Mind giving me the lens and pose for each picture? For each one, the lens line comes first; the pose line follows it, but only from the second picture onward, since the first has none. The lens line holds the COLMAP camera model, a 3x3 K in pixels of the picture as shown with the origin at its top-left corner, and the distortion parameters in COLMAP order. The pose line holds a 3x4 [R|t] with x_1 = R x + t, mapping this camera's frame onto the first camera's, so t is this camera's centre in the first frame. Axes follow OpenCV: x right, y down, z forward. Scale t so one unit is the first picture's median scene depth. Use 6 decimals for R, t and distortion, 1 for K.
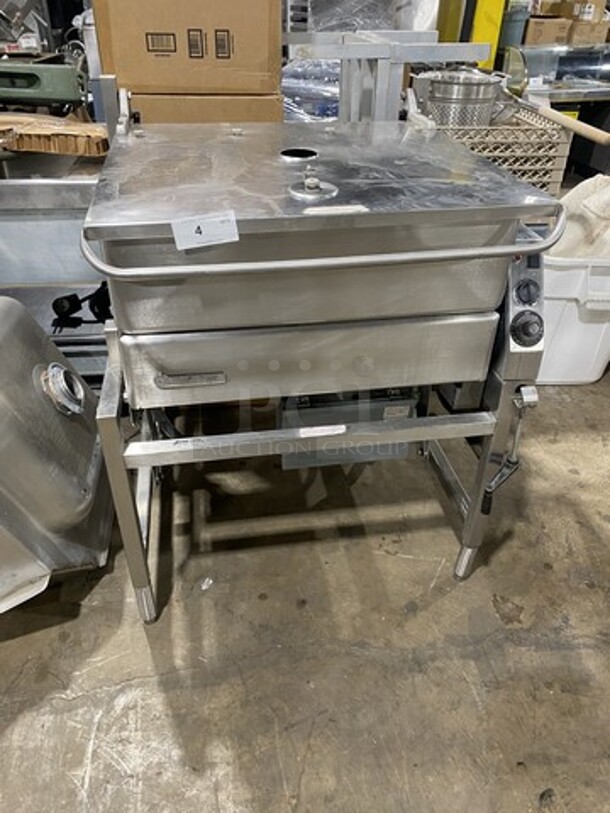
lens RADIAL K [[600.4, 0, 305.5], [0, 600.4, 397.6], [0, 0, 1]] dist [0.010513, 0.002883]
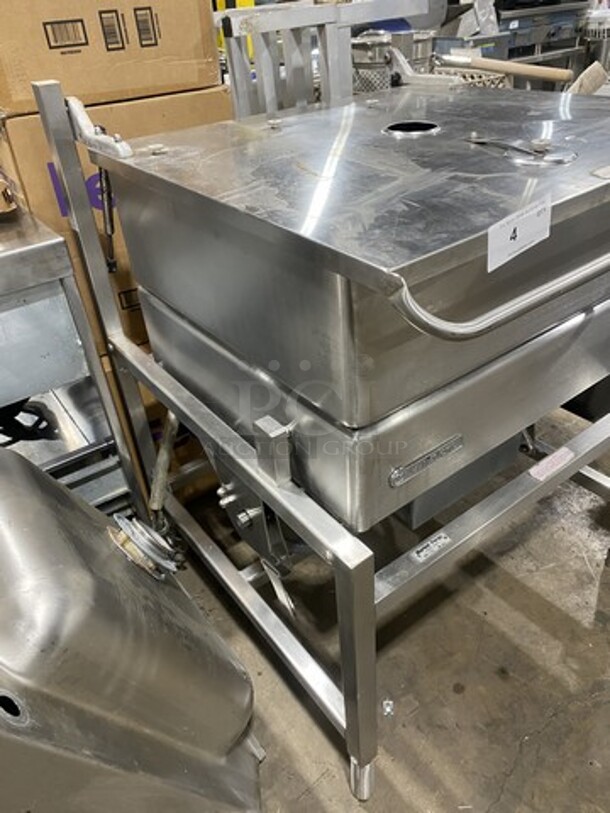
lens RADIAL K [[605.9, 0, 305.0], [0, 605.9, 406.5], [0, 0, 1]] dist [0.006386, 0.003538]
pose [[0.885216, -0.326818, 0.331034, -0.372910], [0.330424, 0.942658, 0.047068, -0.118857], [-0.327435, 0.067716, 0.942444, 0.267539]]
